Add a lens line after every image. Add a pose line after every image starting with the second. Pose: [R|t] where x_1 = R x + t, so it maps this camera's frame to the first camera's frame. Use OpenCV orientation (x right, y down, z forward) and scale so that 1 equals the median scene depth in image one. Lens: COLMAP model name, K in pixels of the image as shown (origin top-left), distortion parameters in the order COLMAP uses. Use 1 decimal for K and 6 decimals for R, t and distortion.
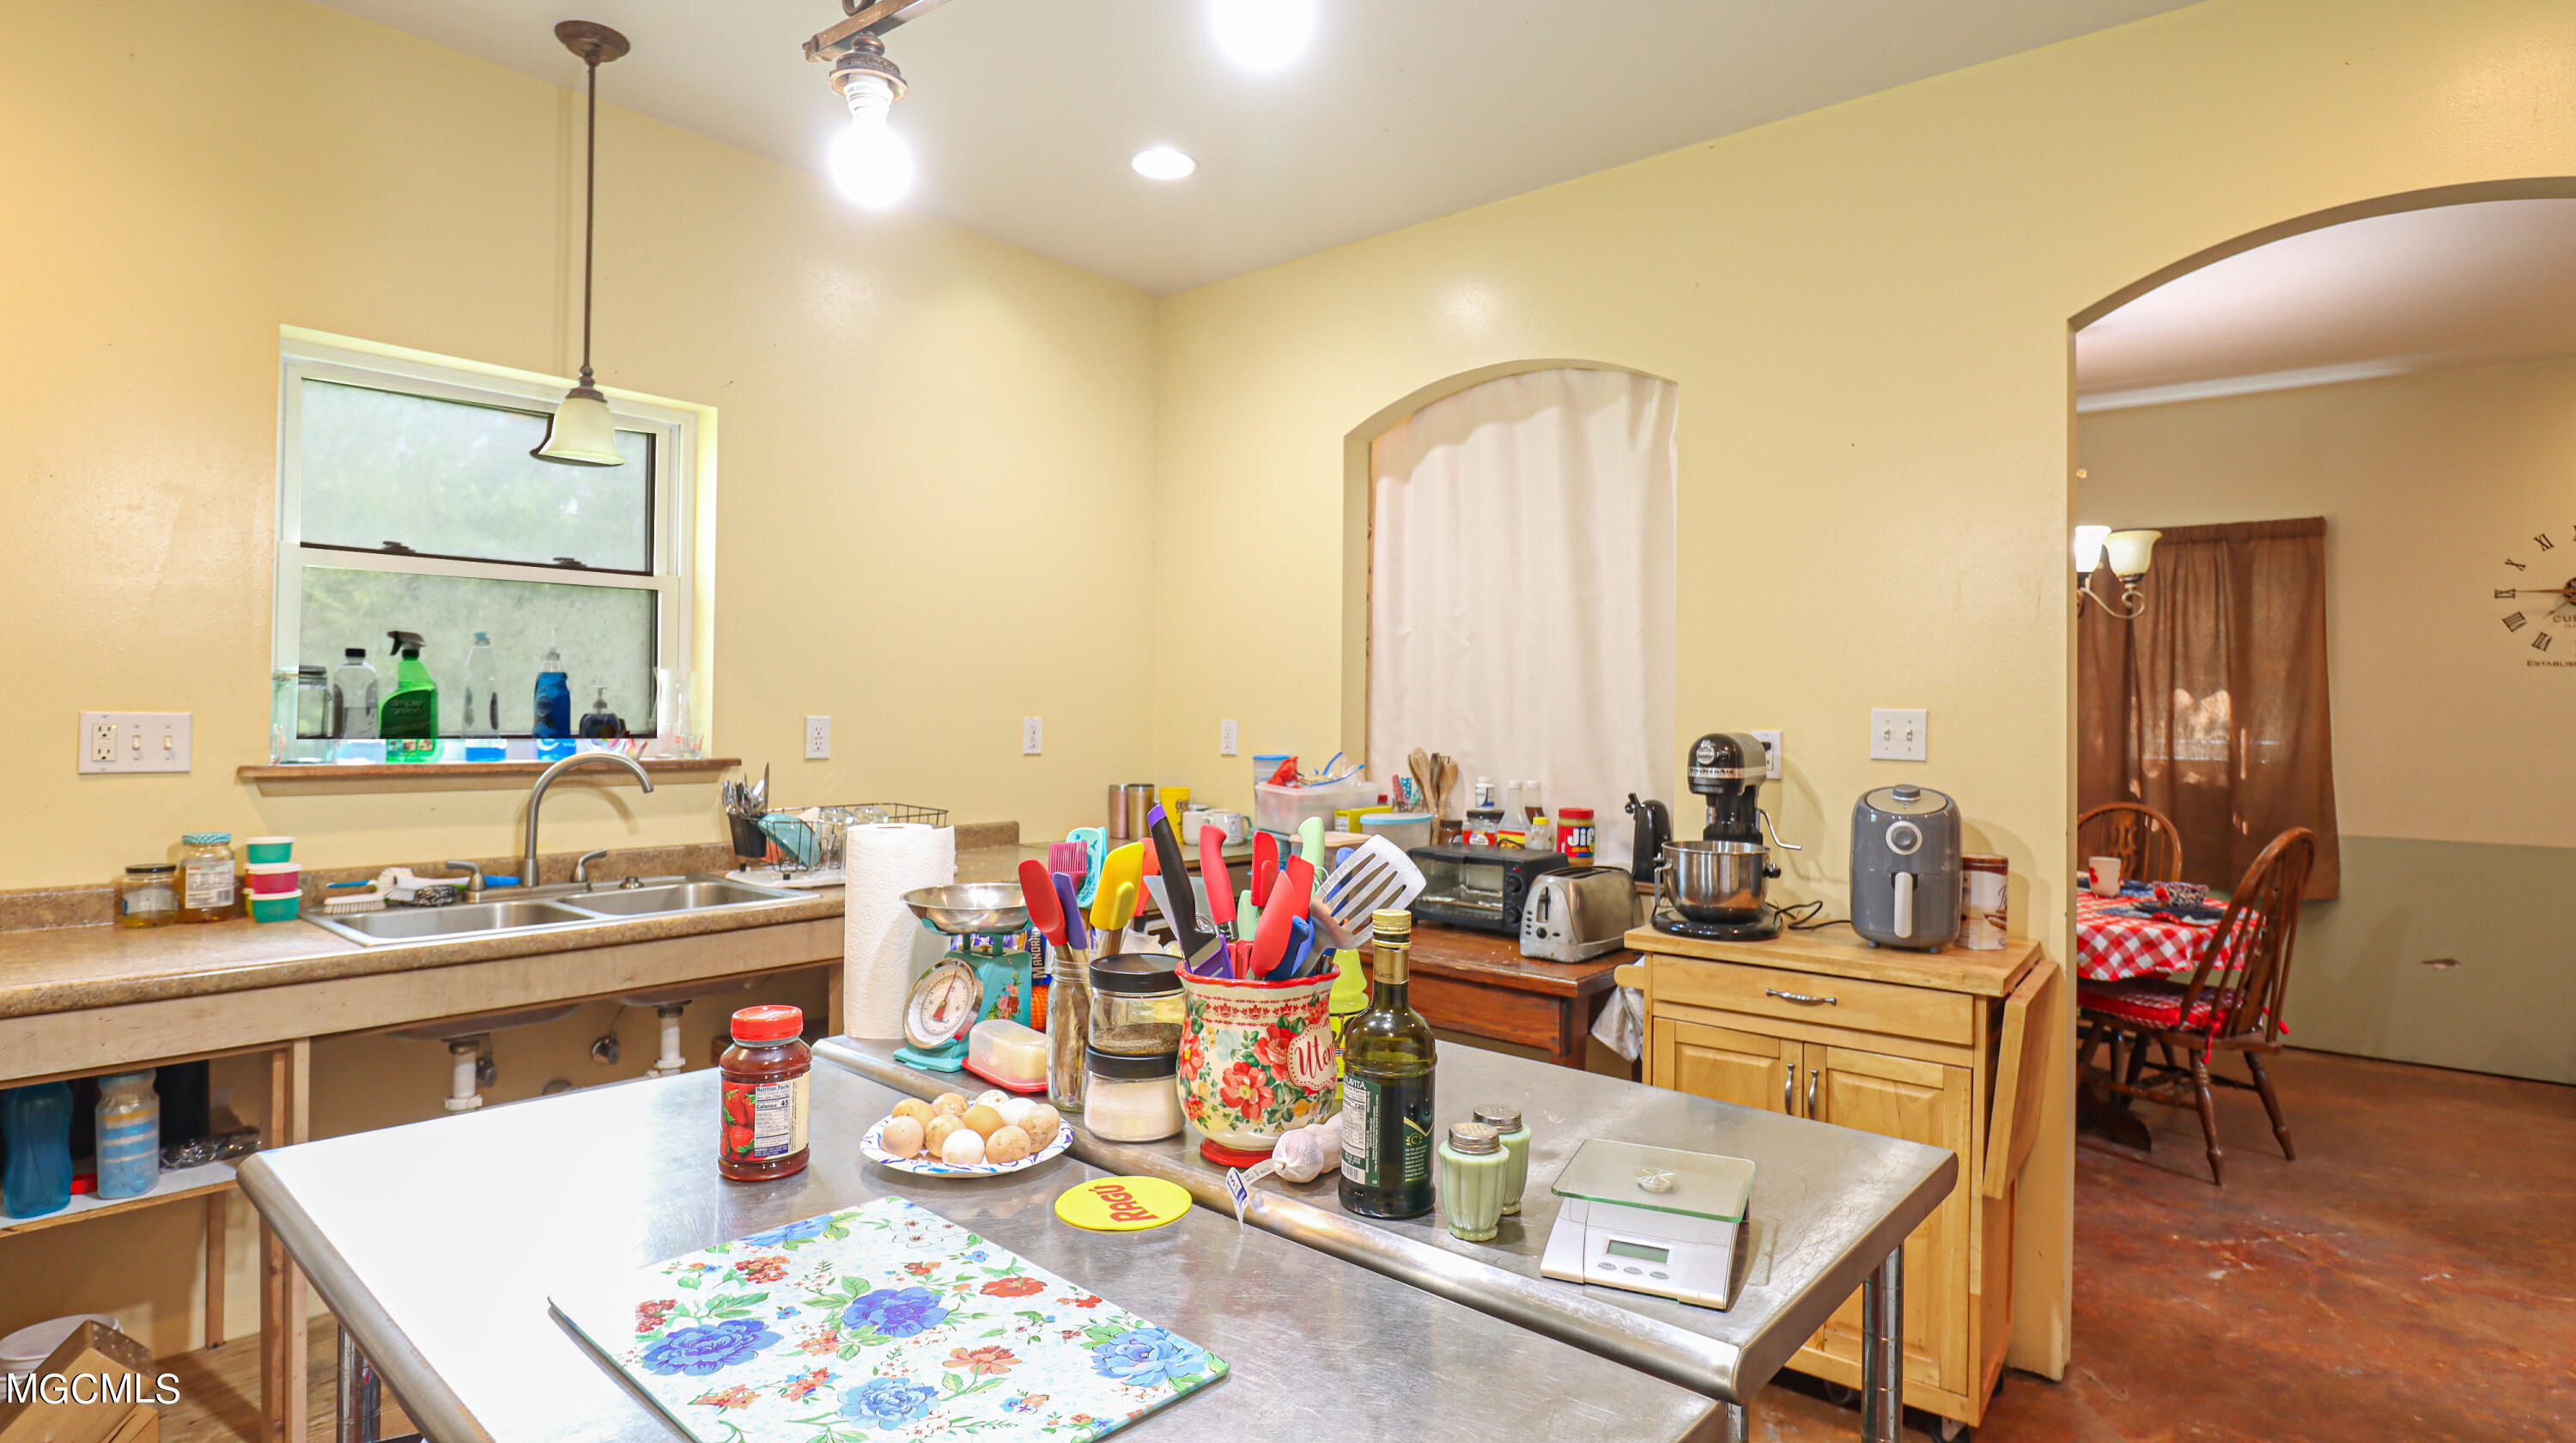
lens RADIAL K [[1266.3, 0, 1303.5], [0, 1266.3, 718.8], [0, 0, 1]] dist [-0.005060, -0.001412]
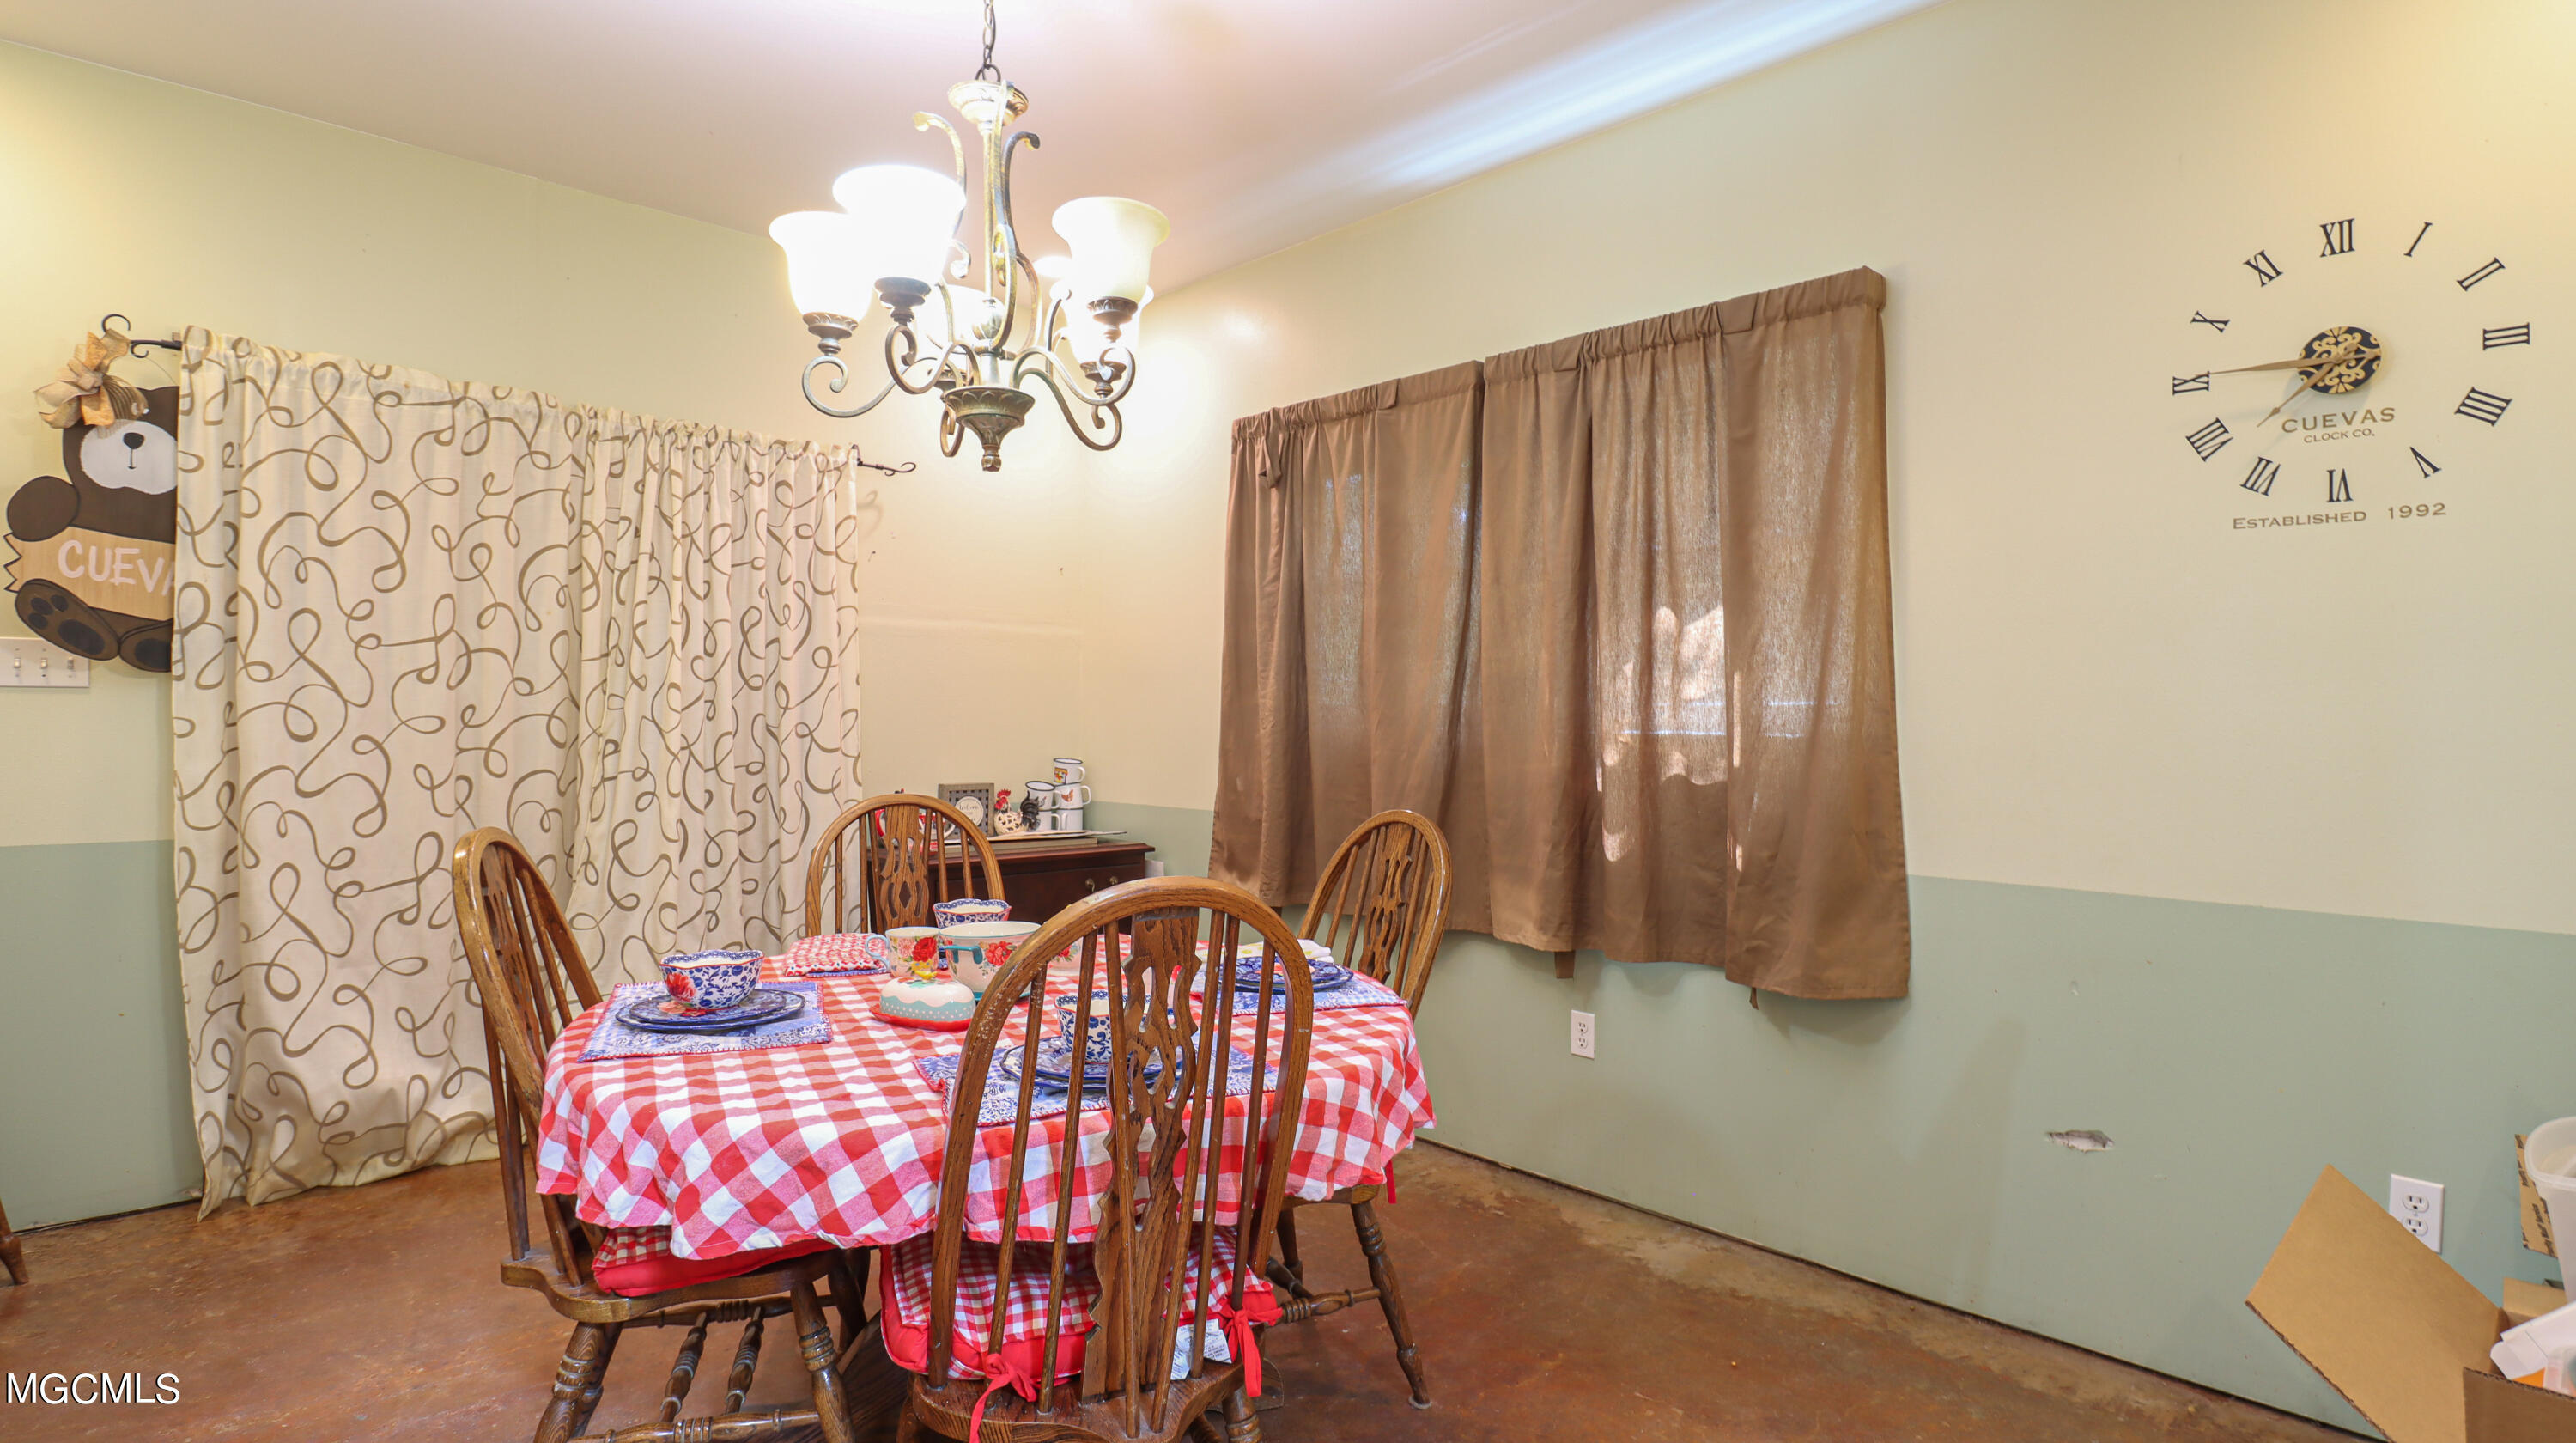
lens RADIAL K [[1266.3, 0, 1276.5], [0, 1266.3, 714.7], [0, 0, 1]] dist [-0.005060, -0.001412]
pose [[0.992575, -0.005233, -0.121519, 0.652996], [0.004612, 0.999975, -0.005396, 0.028493], [0.121544, 0.004796, 0.992574, 0.468844]]
